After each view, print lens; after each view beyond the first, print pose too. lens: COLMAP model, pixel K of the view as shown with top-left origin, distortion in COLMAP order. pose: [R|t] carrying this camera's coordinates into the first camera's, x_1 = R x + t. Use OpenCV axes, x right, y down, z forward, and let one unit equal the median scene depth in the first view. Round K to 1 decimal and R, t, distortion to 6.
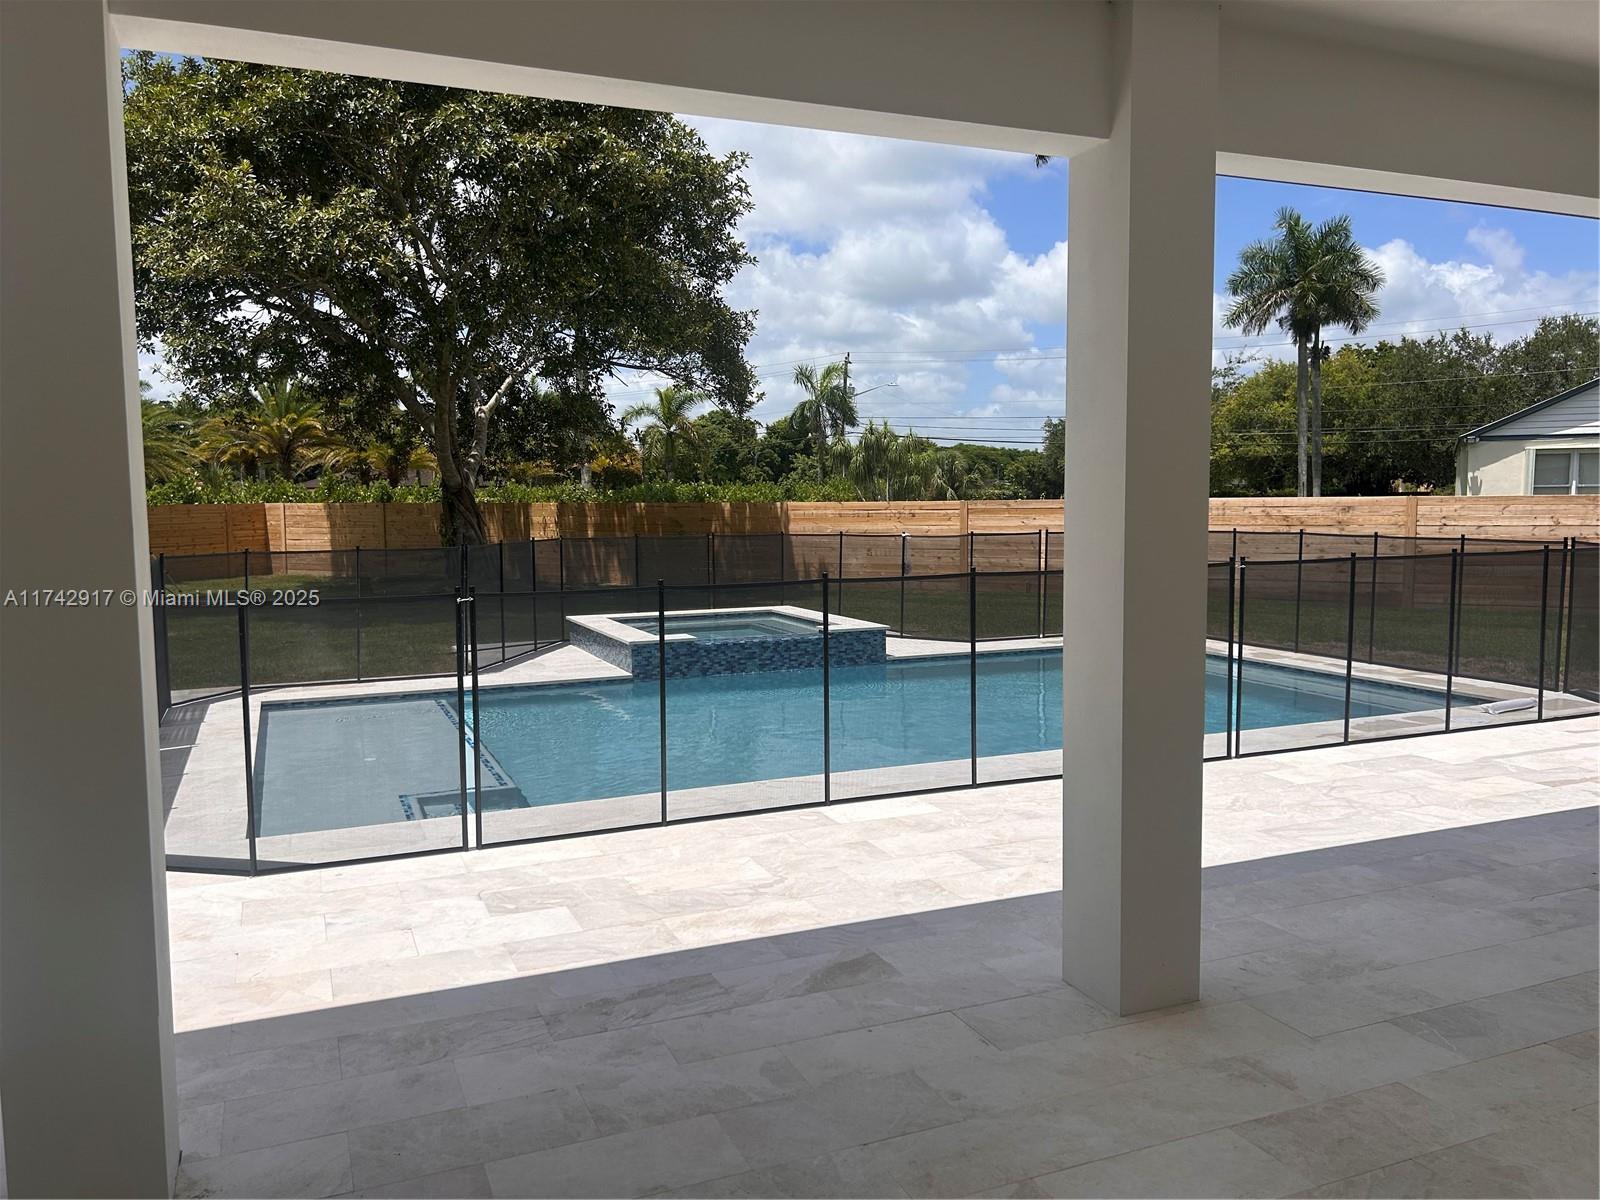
lens RADIAL K [[1200.8, 0, 787.5], [0, 1200.8, 628.8], [0, 0, 1]] dist [0.067395, -0.082698]
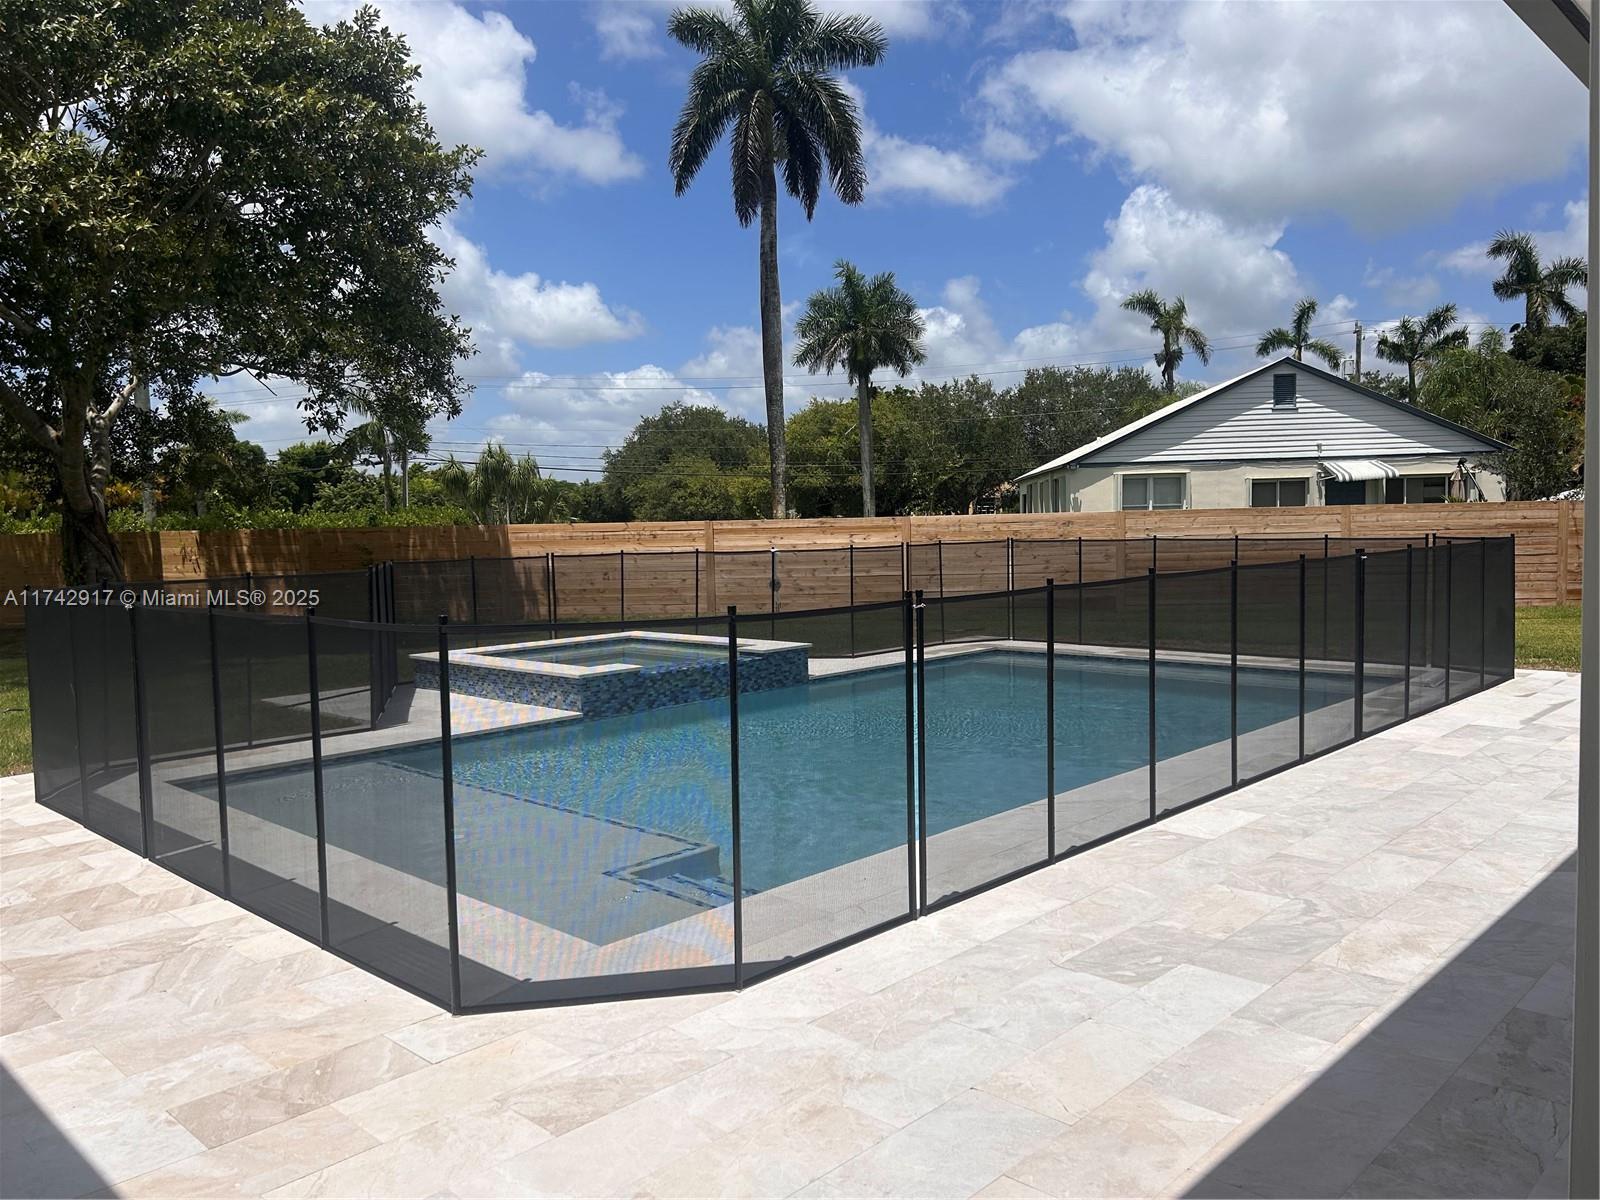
lens RADIAL K [[1200.8, 0, 789.6], [0, 1200.8, 601.4], [0, 0, 1]] dist [0.067395, -0.082698]
pose [[0.920120, -0.037466, 0.389841, -0.297032], [0.056235, 0.997738, -0.036839, -0.001747], [-0.387579, 0.055819, 0.920145, 0.126501]]
